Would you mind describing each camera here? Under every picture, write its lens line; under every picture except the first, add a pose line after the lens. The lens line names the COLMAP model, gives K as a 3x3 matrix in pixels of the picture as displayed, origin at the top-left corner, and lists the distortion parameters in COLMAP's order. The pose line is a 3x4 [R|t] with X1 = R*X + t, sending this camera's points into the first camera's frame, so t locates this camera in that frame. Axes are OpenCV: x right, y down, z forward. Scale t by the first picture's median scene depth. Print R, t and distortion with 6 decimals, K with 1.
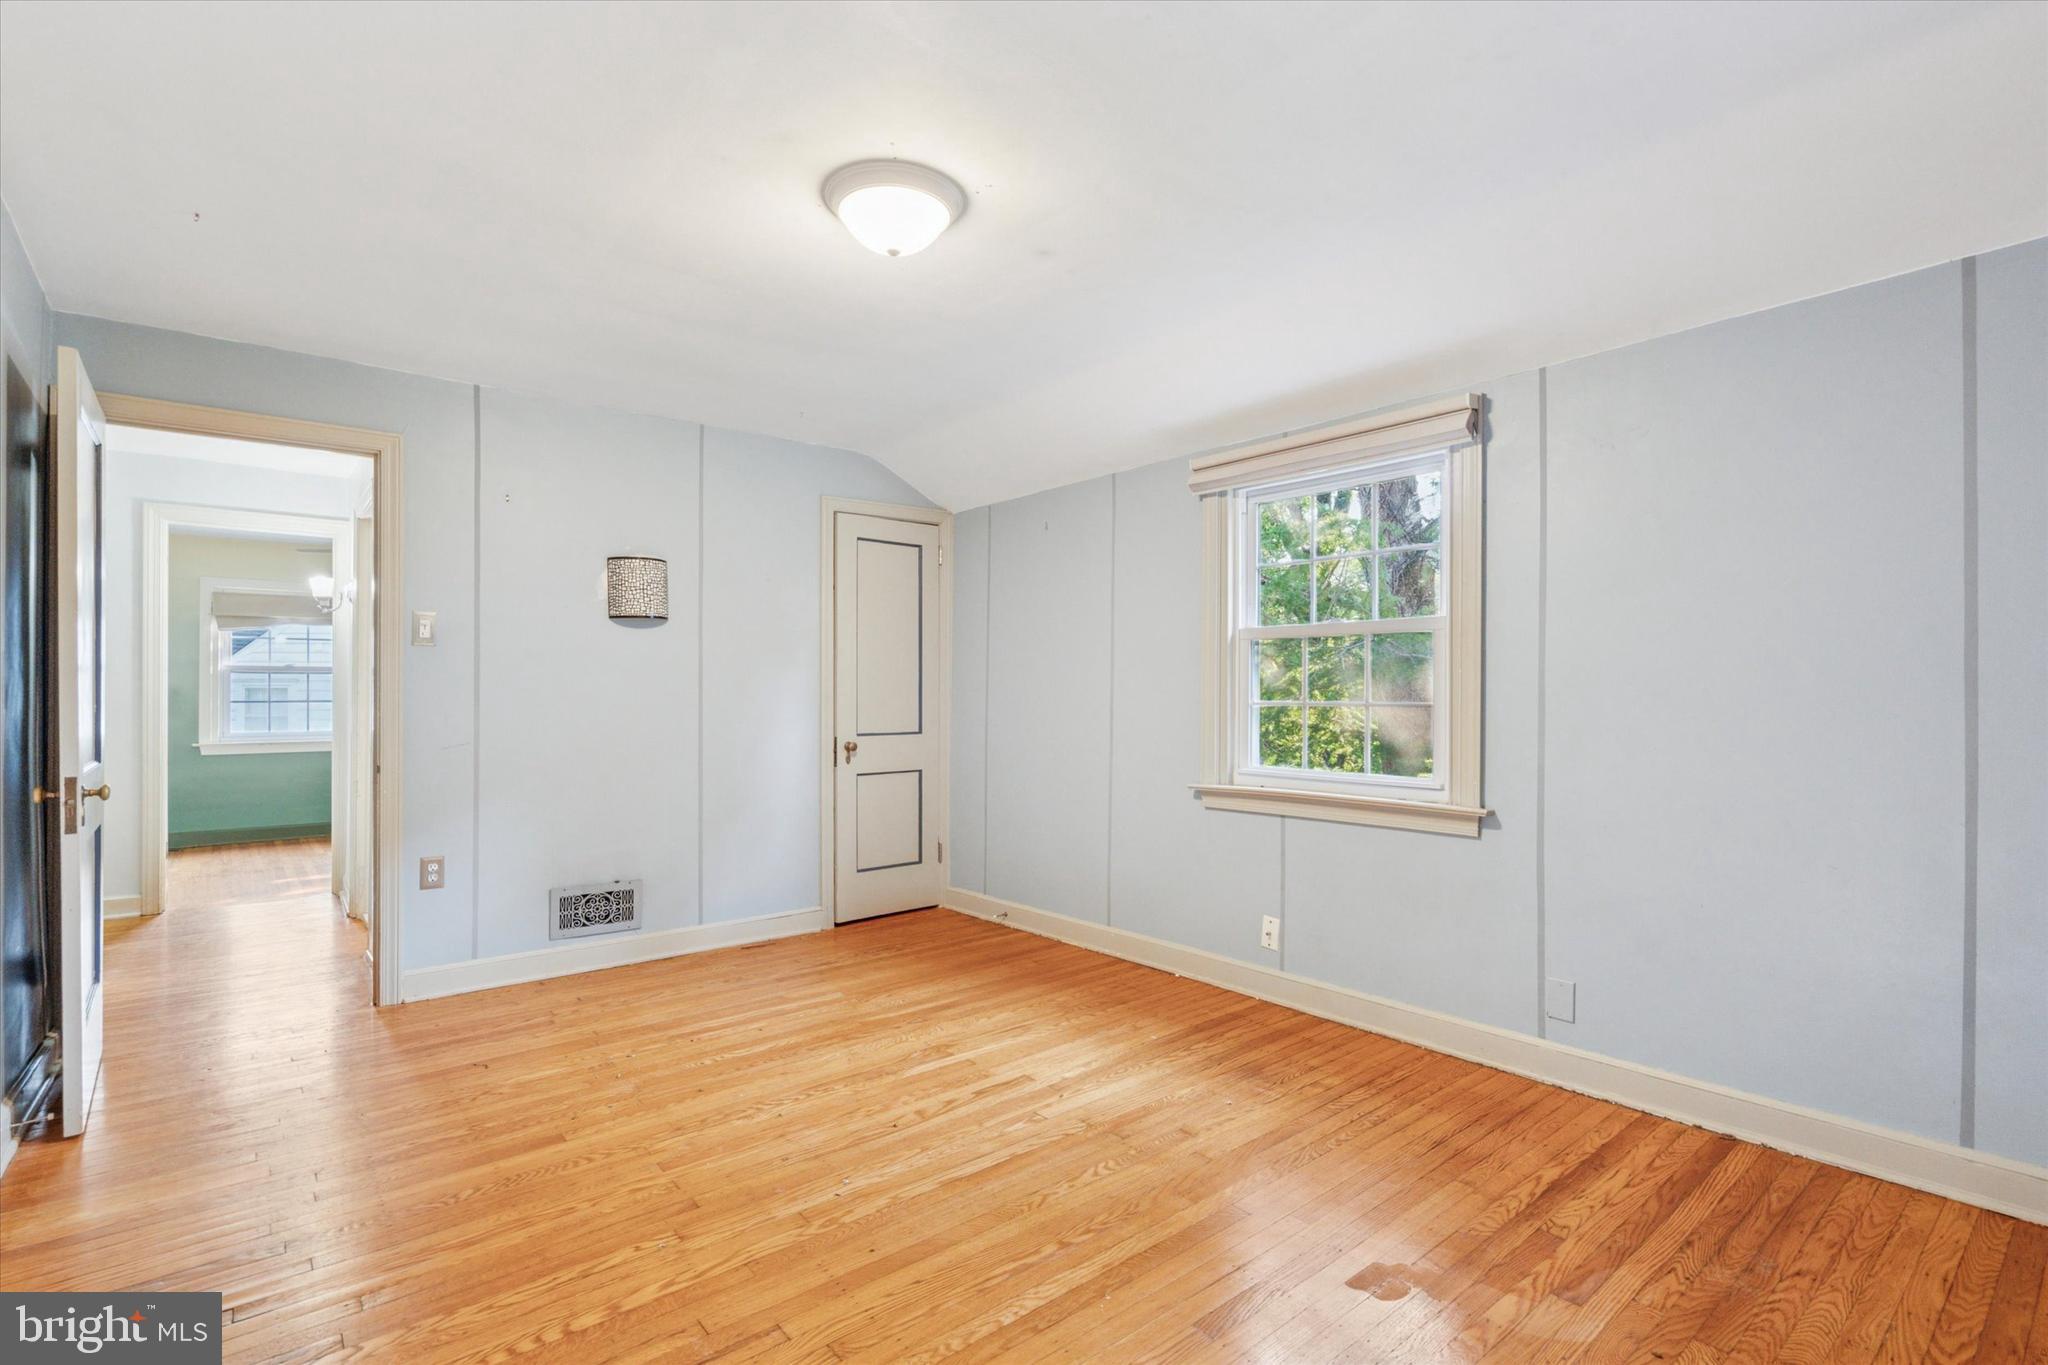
lens RADIAL K [[946.2, 0, 1015.0], [0, 946.2, 690.6], [0, 0, 1]] dist [-0.001402, 0.000557]
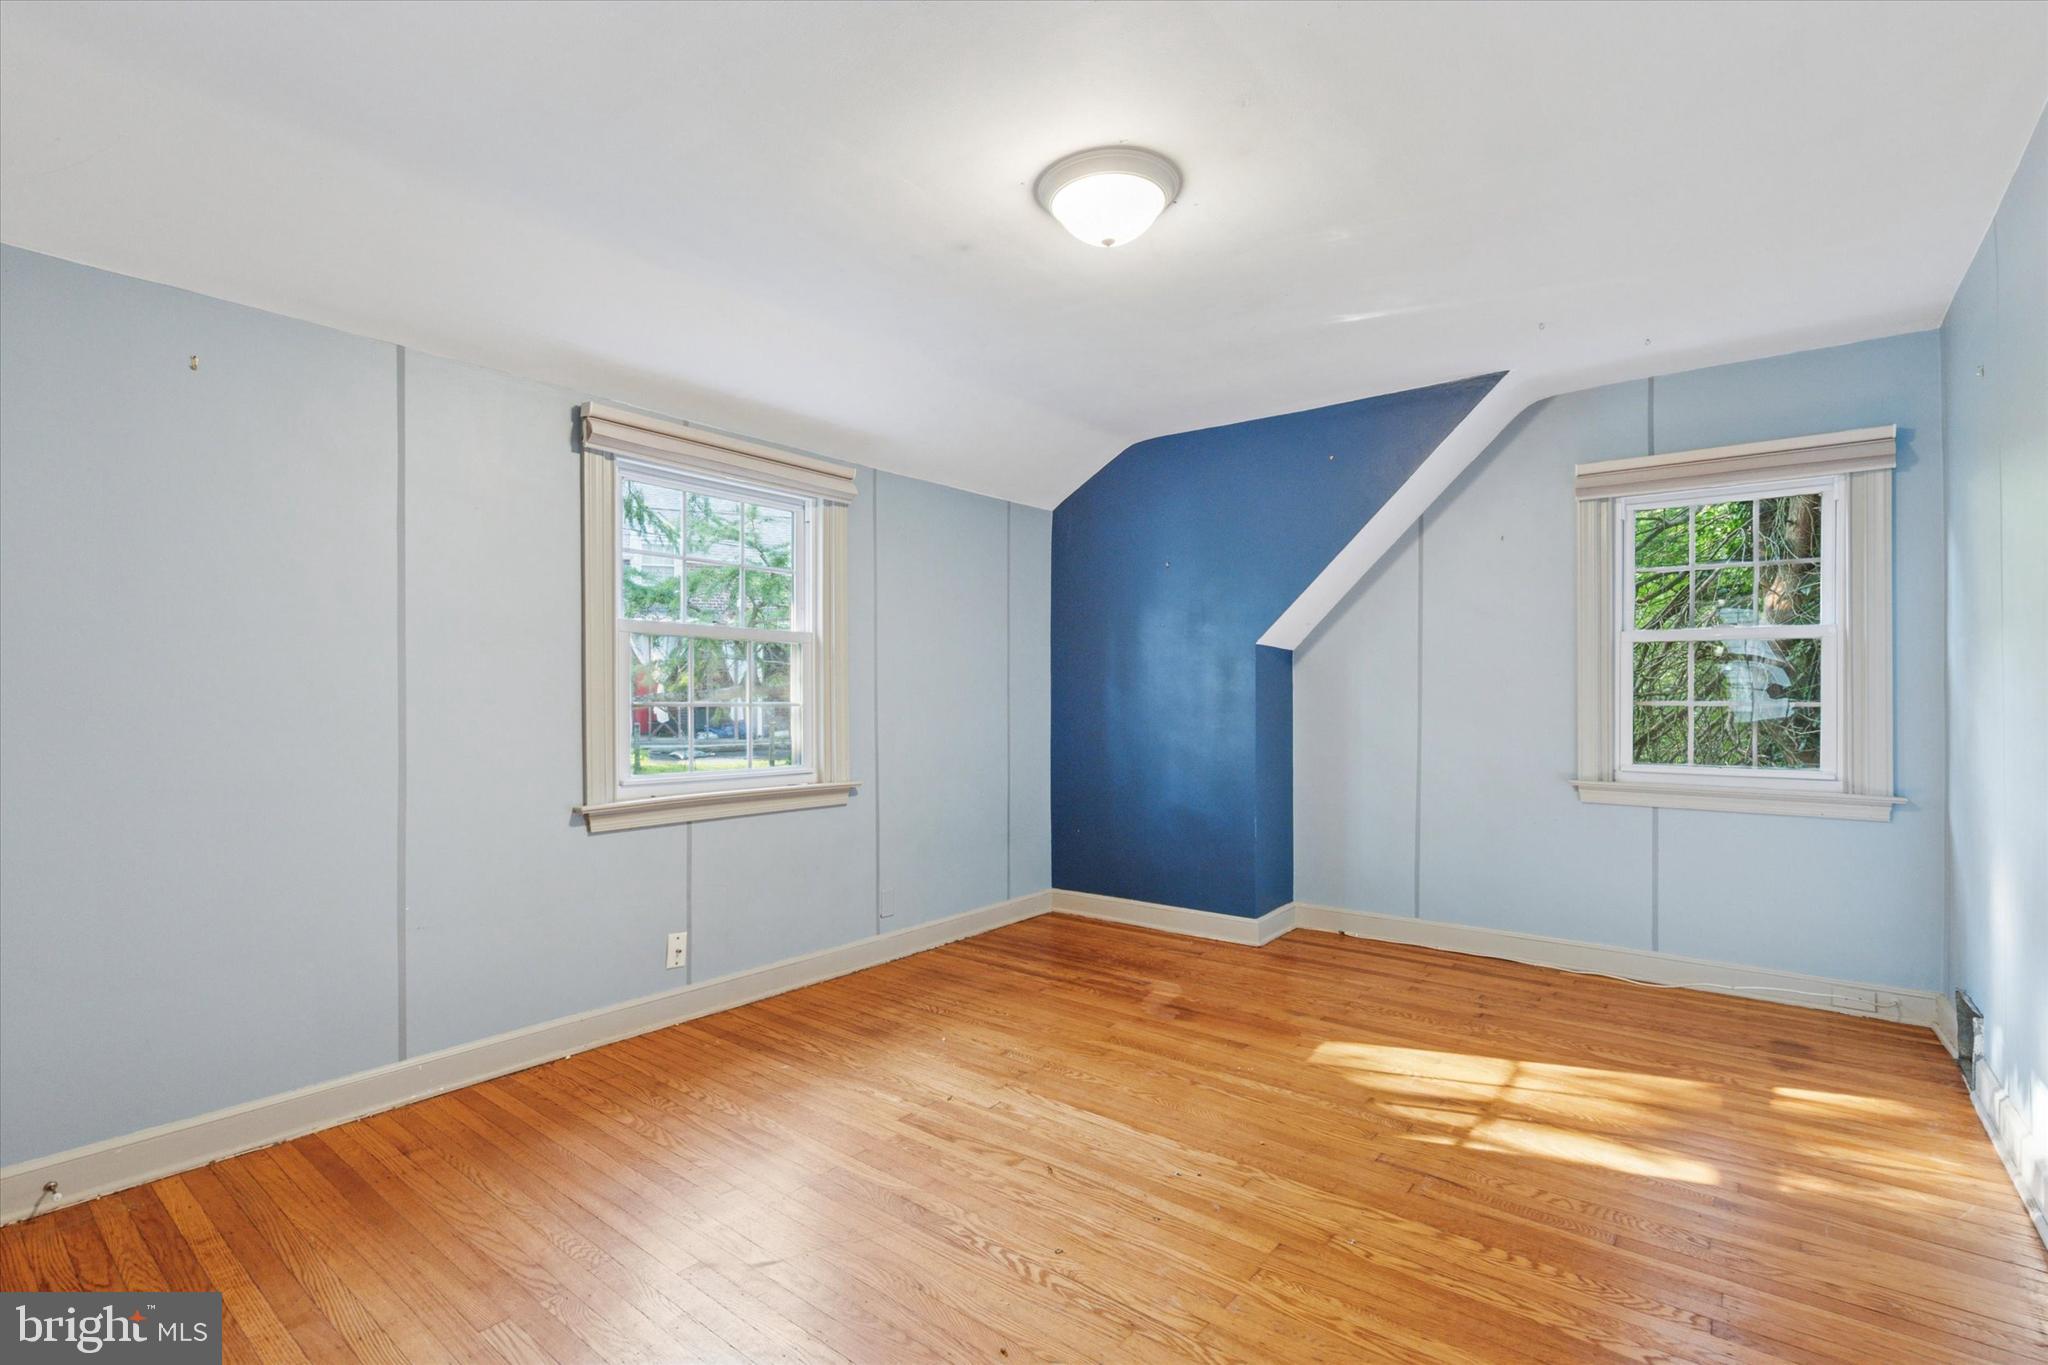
lens RADIAL K [[946.2, 0, 1014.2], [0, 946.2, 696.6], [0, 0, 1]] dist [-0.001402, 0.000557]
pose [[-0.204629, 0.005526, 0.978824, -0.916272], [-0.005929, 0.999959, -0.006885, 0.013364], [-0.978822, -0.007212, -0.204588, 1.113484]]
